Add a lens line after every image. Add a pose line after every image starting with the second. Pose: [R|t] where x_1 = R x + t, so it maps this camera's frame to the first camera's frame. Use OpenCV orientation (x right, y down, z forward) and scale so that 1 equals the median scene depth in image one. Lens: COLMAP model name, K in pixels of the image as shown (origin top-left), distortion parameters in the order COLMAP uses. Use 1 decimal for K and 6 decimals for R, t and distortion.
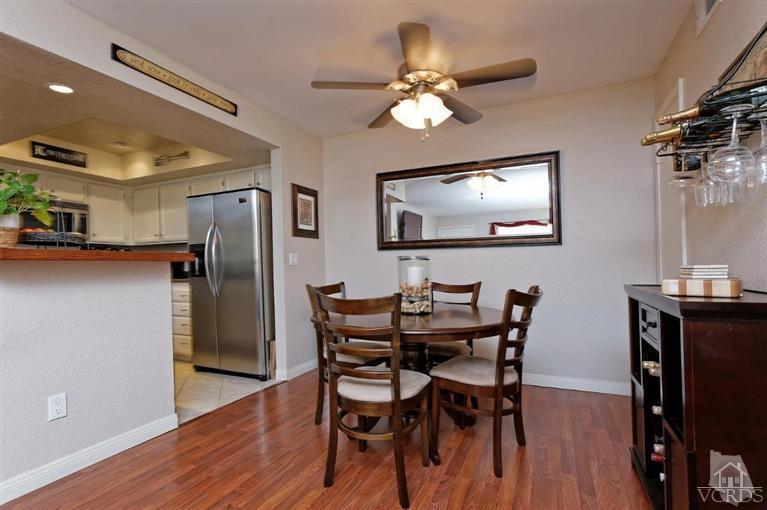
lens RADIAL K [[382.3, 0, 370.7], [0, 382.3, 257.6], [0, 0, 1]] dist [0.009299, -0.001551]
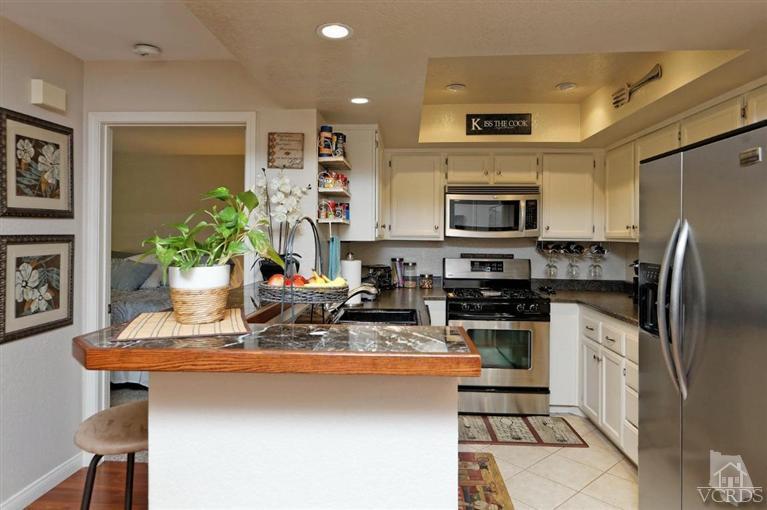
lens RADIAL K [[489.0, 0, 359.5], [0, 489.0, 239.6], [0, 0, 1]] dist [-0.007917, 0.007491]
pose [[0.398160, 0.012403, -0.917232, -0.050530], [0.014291, 0.999703, 0.019722, -0.070018], [0.917205, -0.020961, 0.397864, 0.391525]]
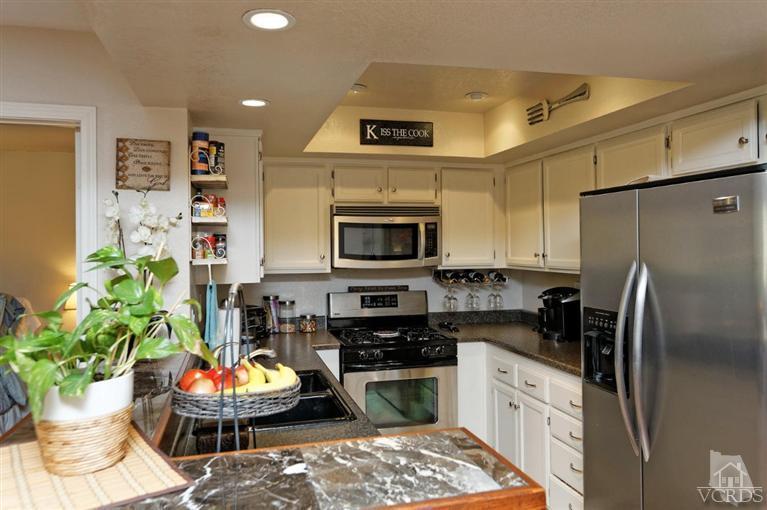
lens RADIAL K [[583.1, 0, 373.1], [0, 583.1, 257.4], [0, 0, 1]] dist [-0.017656, 0.030511]
pose [[0.667896, 0.008711, -0.744204, -0.135031], [0.025786, 0.999060, 0.034836, -0.105117], [0.743808, -0.042457, 0.667044, 0.349860]]
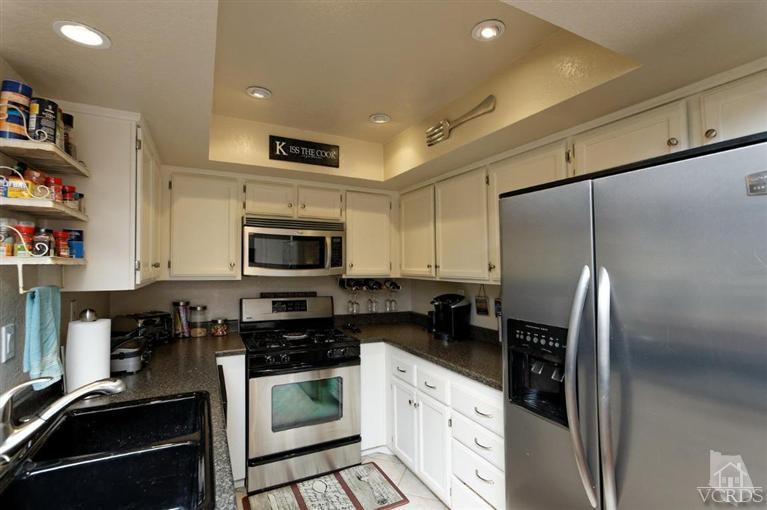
lens RADIAL K [[382.3, 0, 393.4], [0, 382.3, 268.0], [0, 0, 1]] dist [0.009299, -0.001551]
pose [[0.828334, 0.010767, -0.560131, -0.316246], [0.005404, 0.999615, 0.027207, -0.085007], [0.560208, -0.025563, 0.827957, 0.549139]]
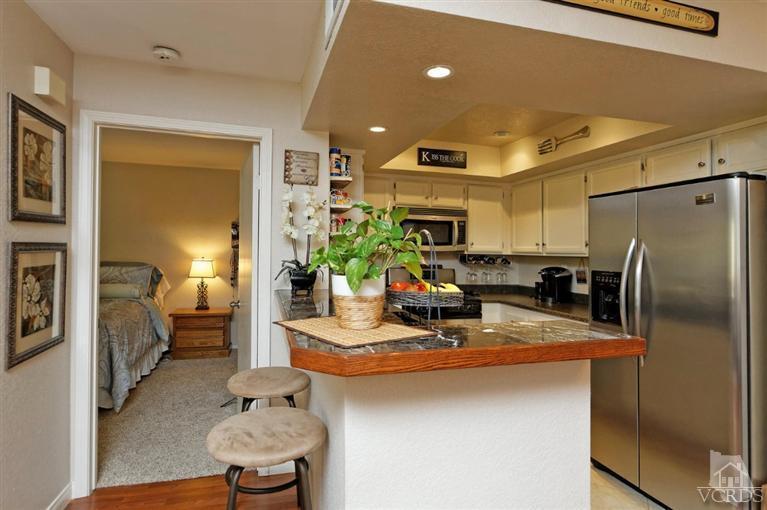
lens RADIAL K [[433.4, 0, 386.3], [0, 433.4, 254.6], [0, 0, 1]] dist [-0.014801, 0.013636]
pose [[0.686053, 0.022634, -0.727200, -0.161188], [-0.003886, 0.999616, 0.027446, -0.071029], [0.727542, -0.016004, 0.685877, 0.213852]]
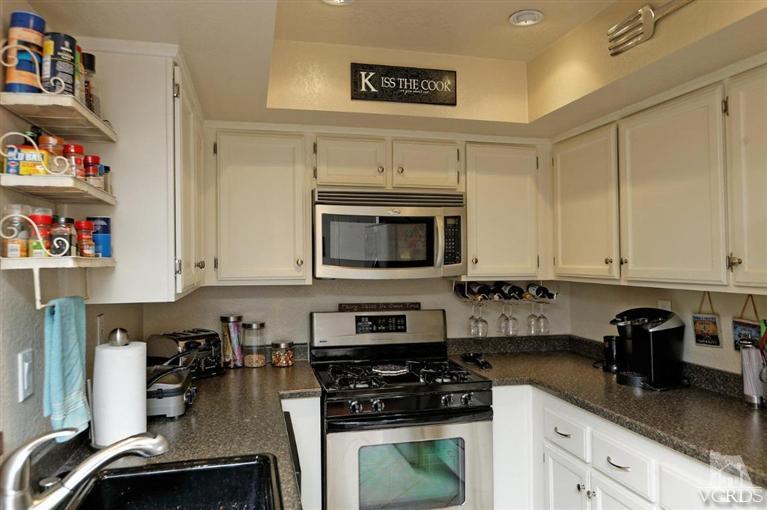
lens RADIAL K [[583.1, 0, 387.6], [0, 583.1, 276.0], [0, 0, 1]] dist [-0.017656, 0.030511]
pose [[0.675981, 0.020400, -0.736637, -0.350006], [0.020847, 0.998687, 0.046788, -0.087769], [0.736624, -0.046984, 0.674668, 0.558948]]
